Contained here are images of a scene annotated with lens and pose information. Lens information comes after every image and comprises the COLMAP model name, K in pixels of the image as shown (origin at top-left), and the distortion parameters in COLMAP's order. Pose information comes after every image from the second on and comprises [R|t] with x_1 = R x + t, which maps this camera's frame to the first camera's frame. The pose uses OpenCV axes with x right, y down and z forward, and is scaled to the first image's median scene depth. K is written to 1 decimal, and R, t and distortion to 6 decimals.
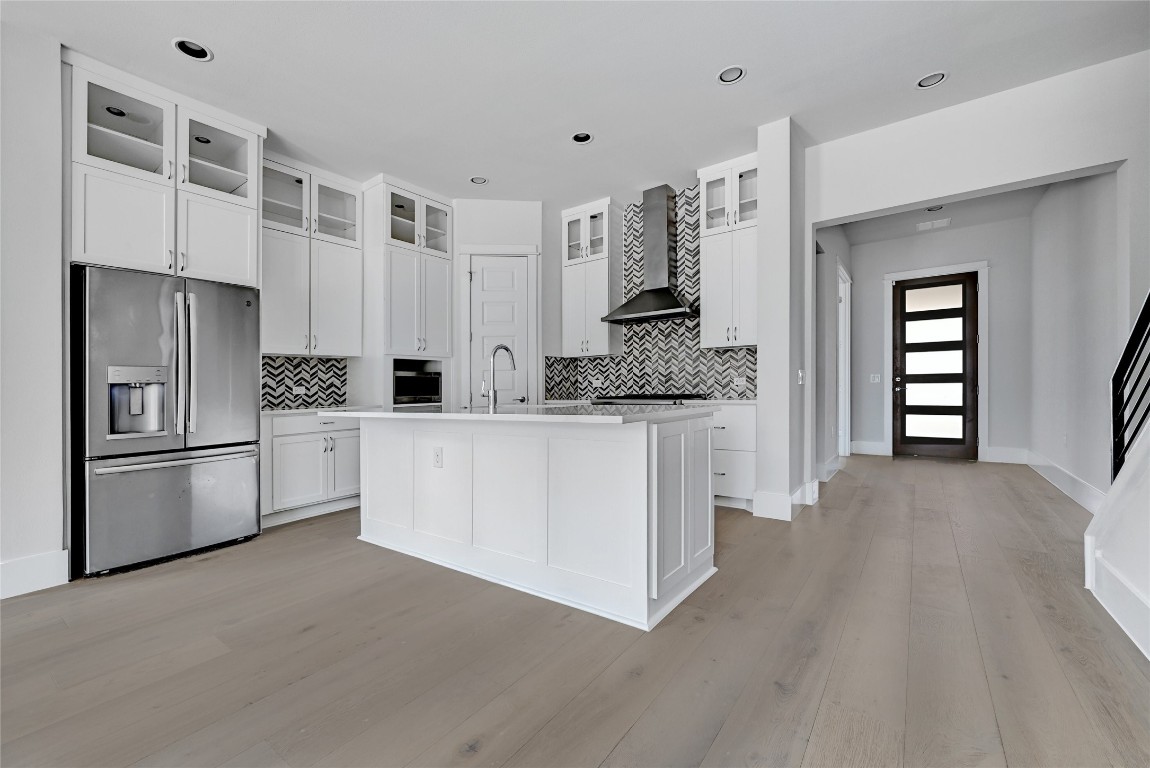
lens RADIAL K [[469.1, 0, 575.0], [0, 469.1, 384.0], [0, 0, 1]] dist [0.000928, -0.000079]
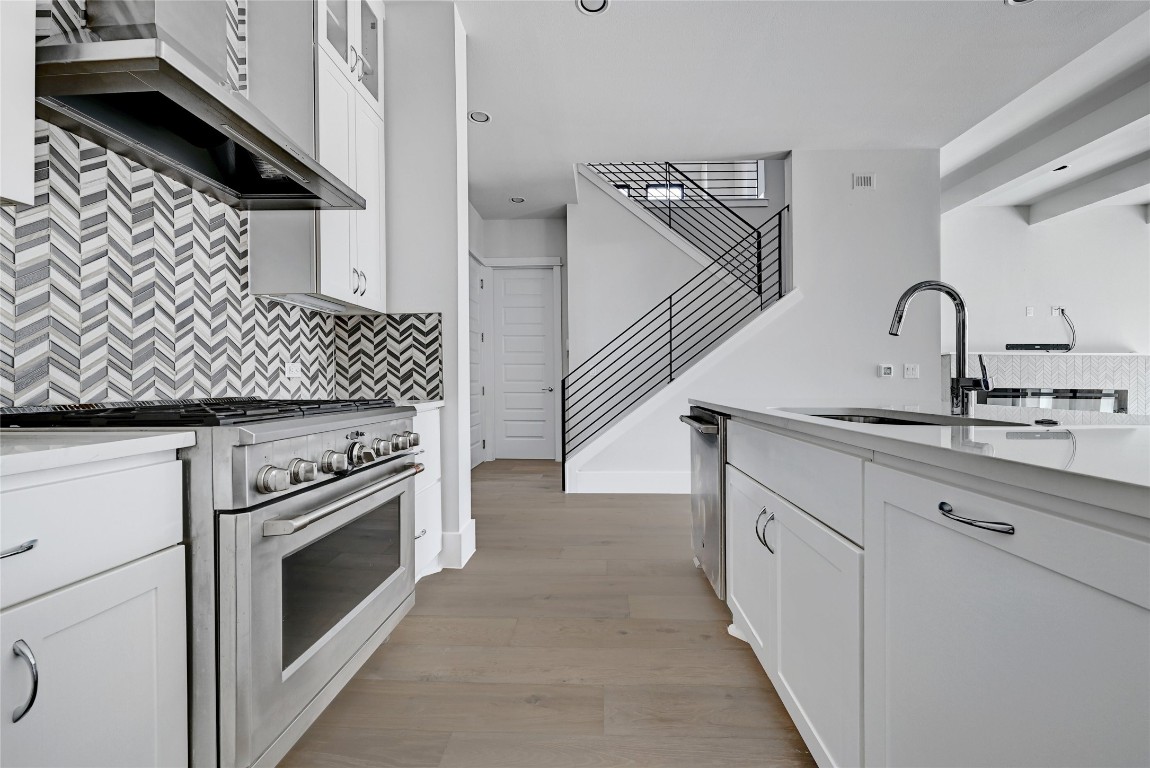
lens RADIAL K [[469.1, 0, 575.0], [0, 469.1, 384.0], [0, 0, 1]] dist [0.000928, -0.000079]
pose [[-0.561078, 0.014168, 0.827641, -0.215673], [0.006290, 0.999898, -0.012853, 0.015846], [-0.827739, -0.002006, -0.561110, 0.917755]]
